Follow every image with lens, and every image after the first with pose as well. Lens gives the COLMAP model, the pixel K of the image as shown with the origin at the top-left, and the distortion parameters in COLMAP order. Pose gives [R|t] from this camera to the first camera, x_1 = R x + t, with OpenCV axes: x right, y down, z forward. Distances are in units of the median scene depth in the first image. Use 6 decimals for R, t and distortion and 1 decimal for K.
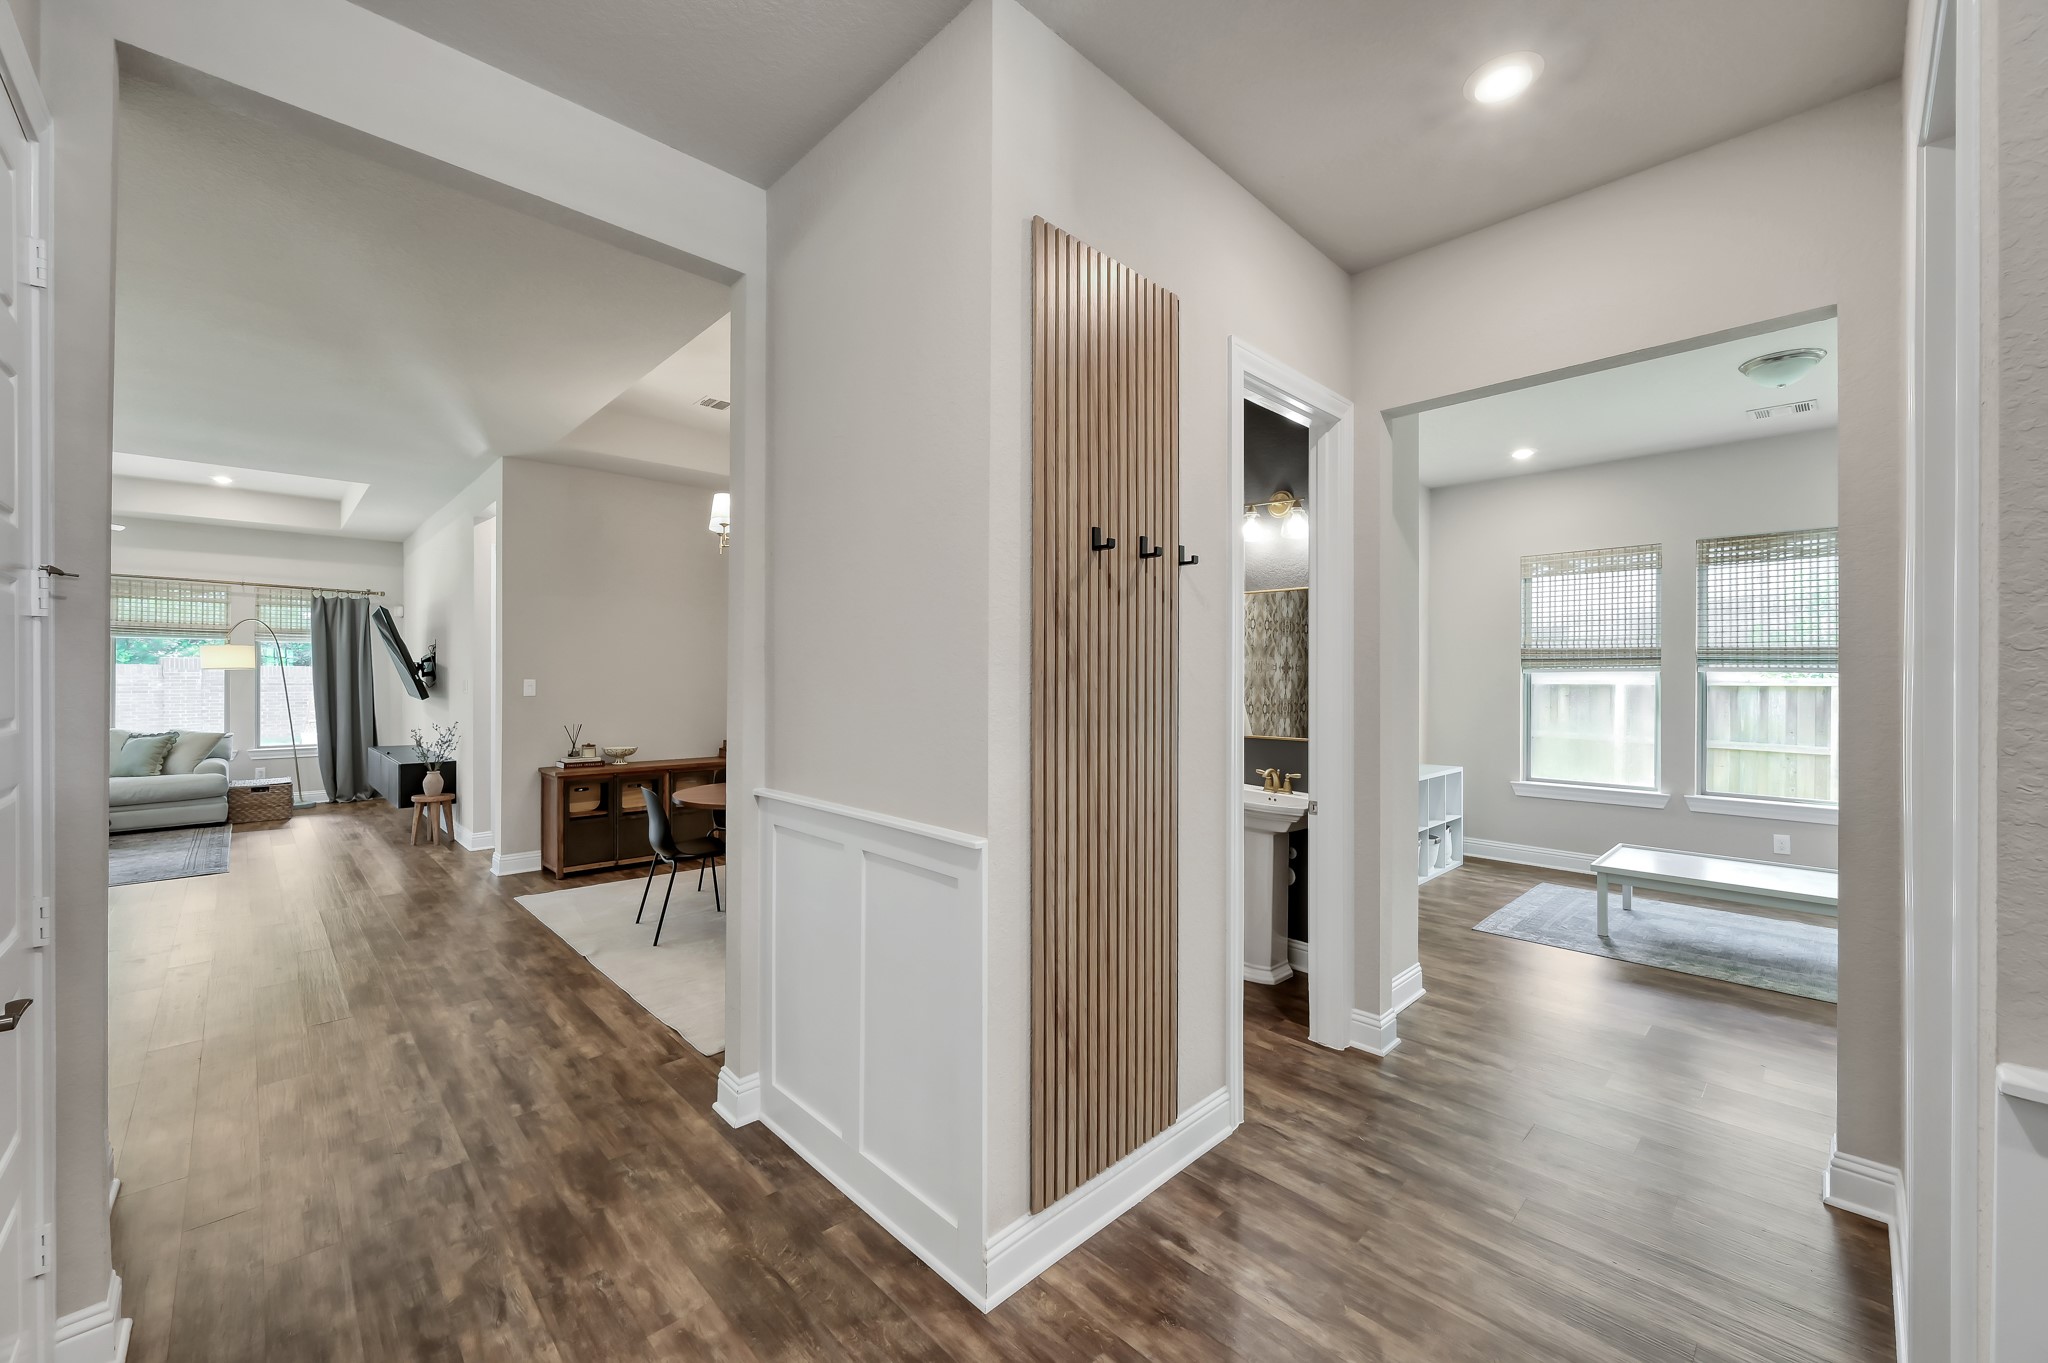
lens RADIAL K [[805.0, 0, 1020.4], [0, 805.0, 684.7], [0, 0, 1]] dist [-0.002277, -0.000156]
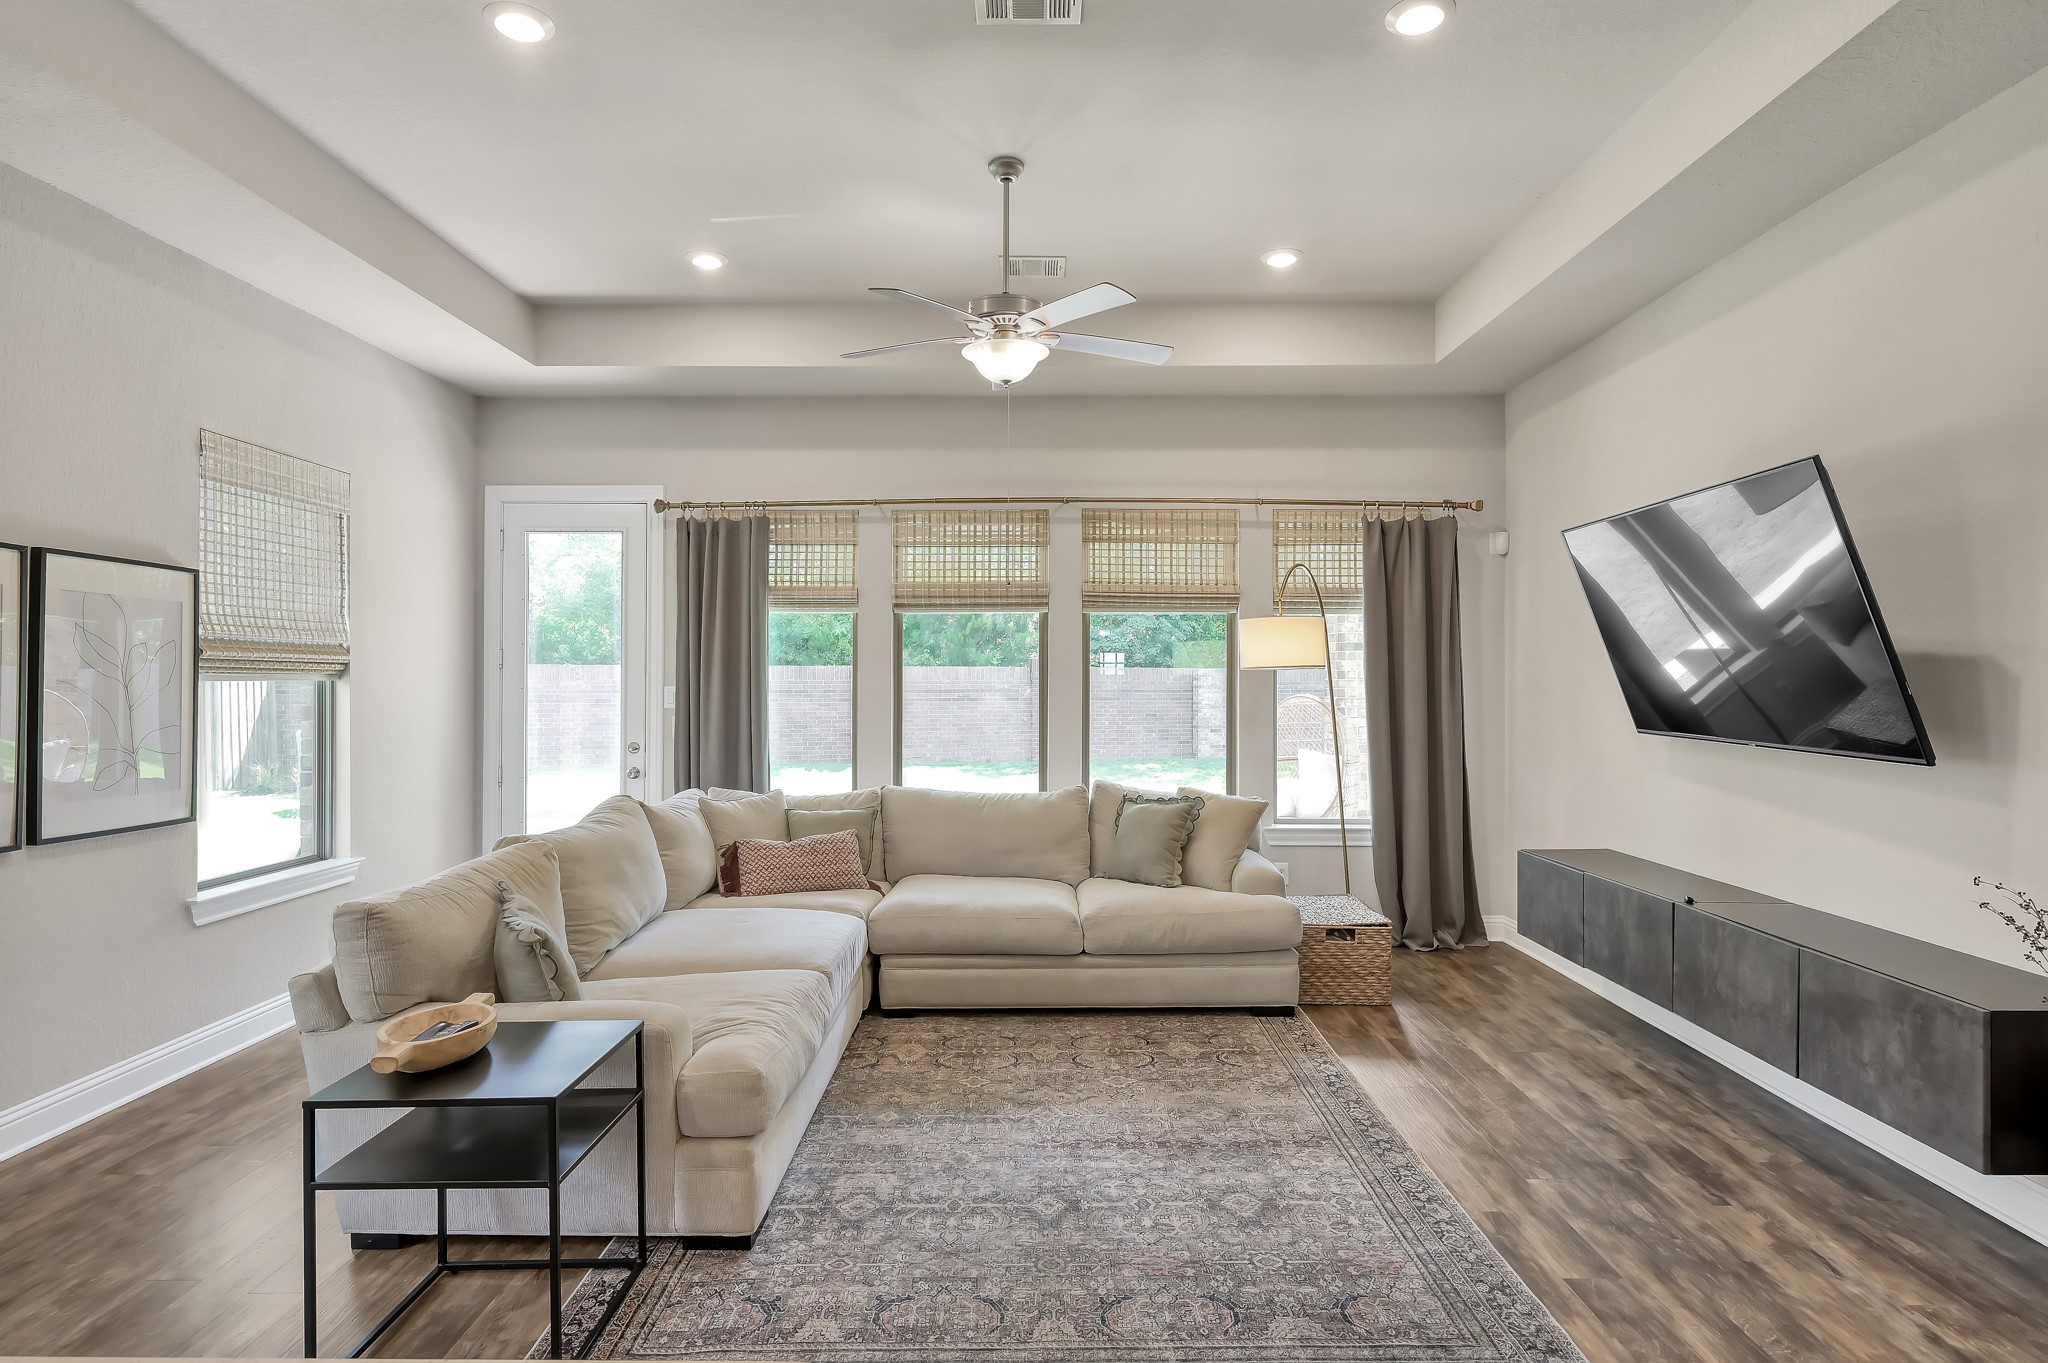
lens RADIAL K [[1054.9, 0, 1029.0], [0, 1054.9, 675.1], [0, 0, 1]] dist [0.000501, 0.000014]
pose [[0.720471, 0.001484, -0.693483, -0.660062], [-0.005945, 0.999974, -0.004037, -0.012623], [0.693459, 0.007031, 0.720462, 0.448003]]
